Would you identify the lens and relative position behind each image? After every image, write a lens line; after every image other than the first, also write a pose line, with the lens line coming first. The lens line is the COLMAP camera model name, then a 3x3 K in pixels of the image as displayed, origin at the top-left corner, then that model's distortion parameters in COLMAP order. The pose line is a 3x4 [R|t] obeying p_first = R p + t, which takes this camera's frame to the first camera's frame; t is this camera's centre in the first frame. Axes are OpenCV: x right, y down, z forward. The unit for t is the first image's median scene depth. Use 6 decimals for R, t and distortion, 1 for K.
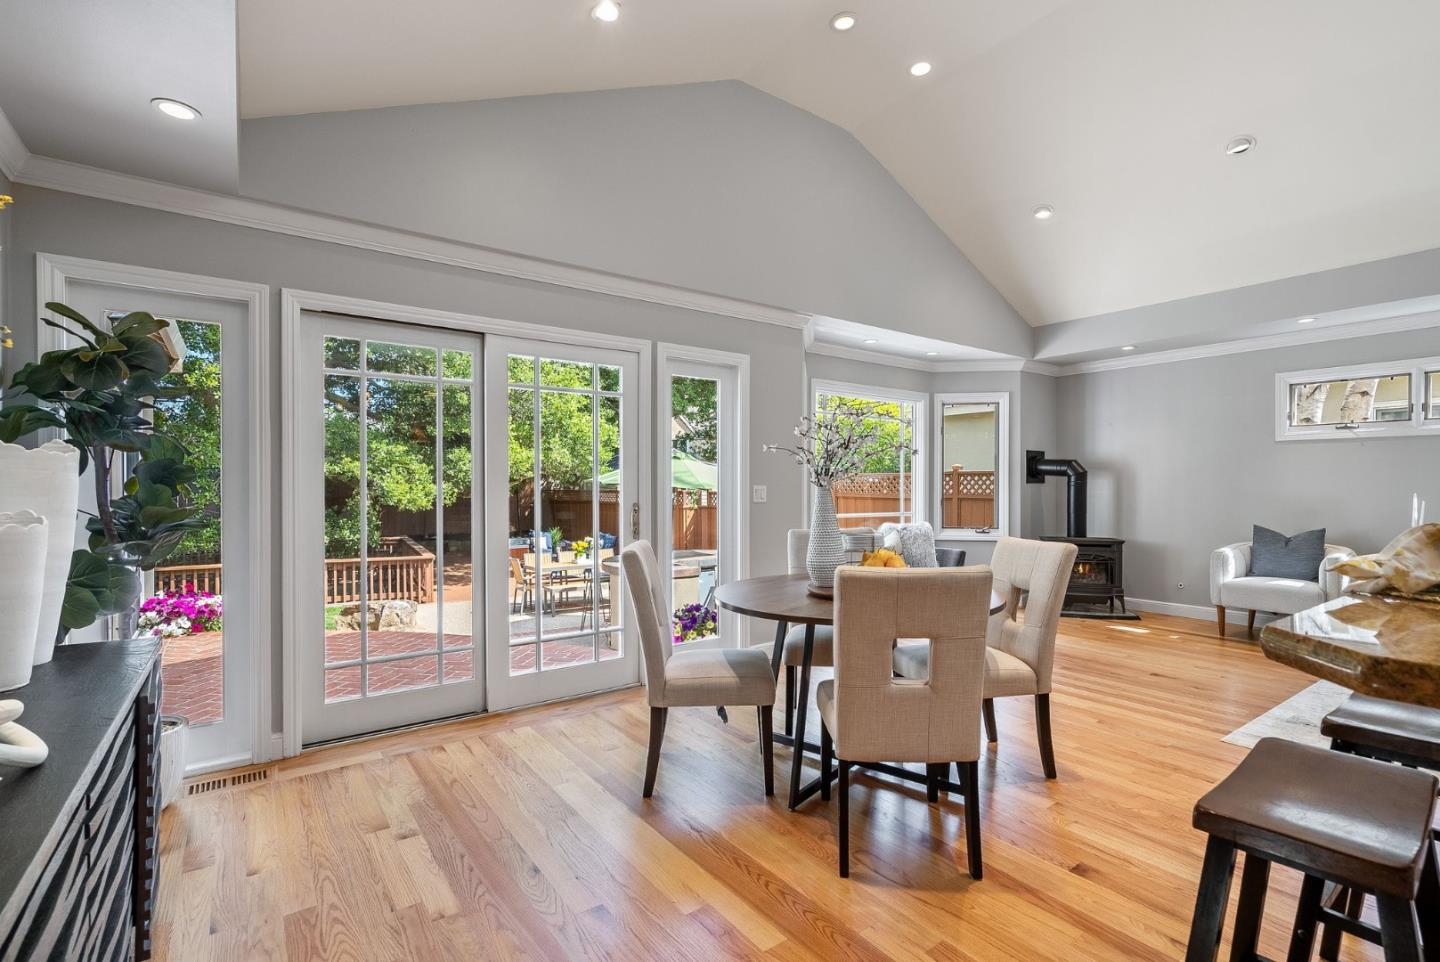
lens RADIAL K [[670.5, 0, 720.0], [0, 670.5, 481.0], [0, 0, 1]] dist [0.000323, -0.000064]
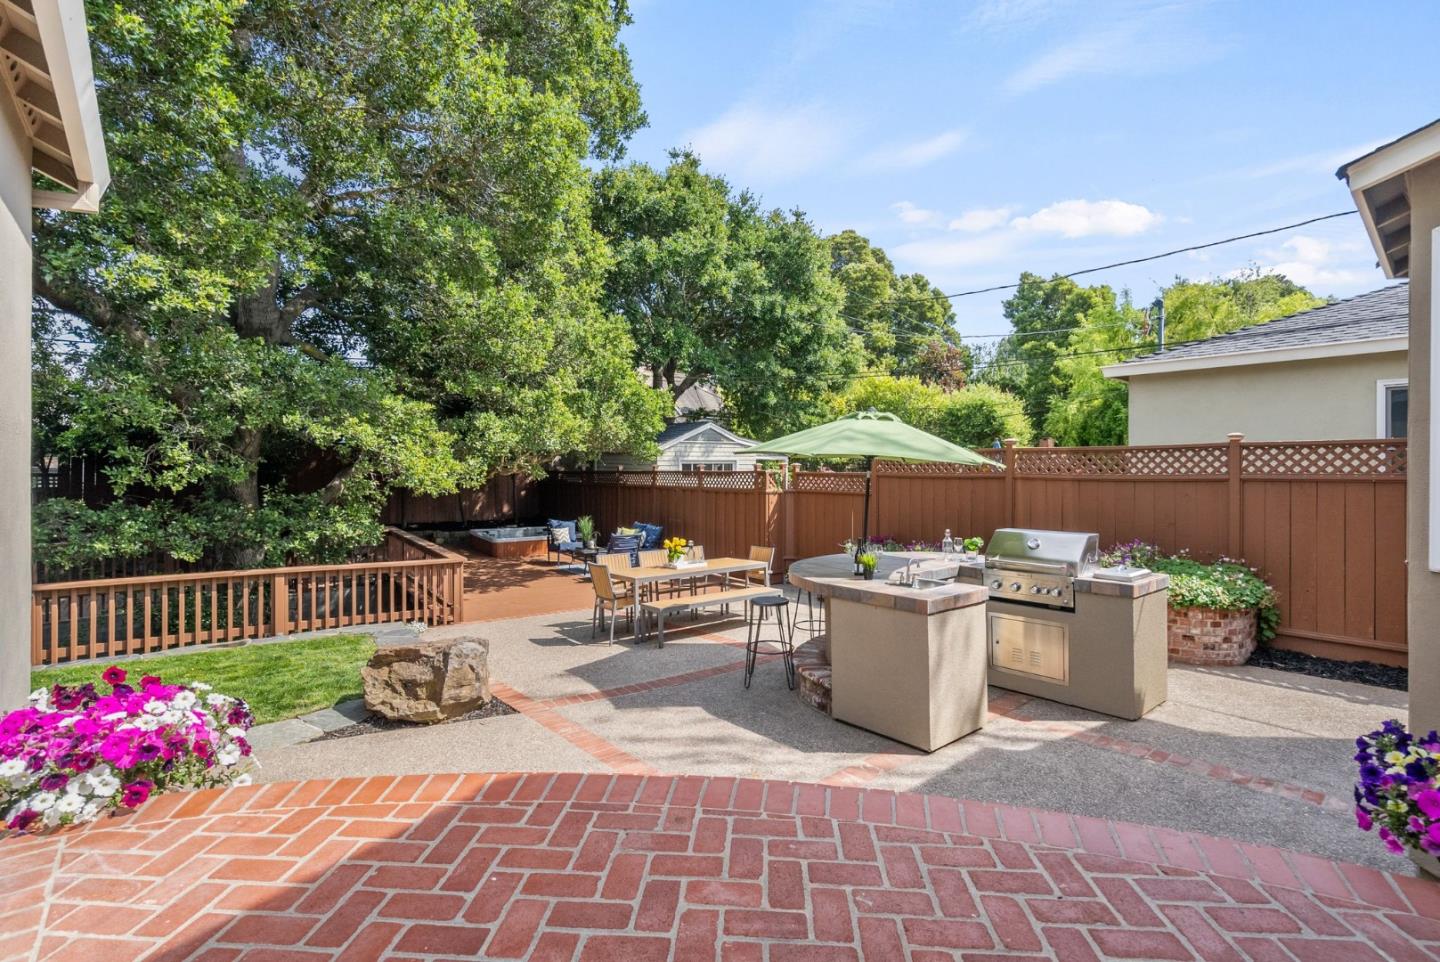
lens RADIAL K [[661.5, 0, 716.0], [0, 661.5, 462.3], [0, 0, 1]] dist [-0.000333, 0.000097]
pose [[0.996363, 0.005124, 0.085053, -0.318073], [-0.004701, 0.999976, -0.005174, 0.015835], [-0.085078, 0.004756, 0.996363, 0.390146]]
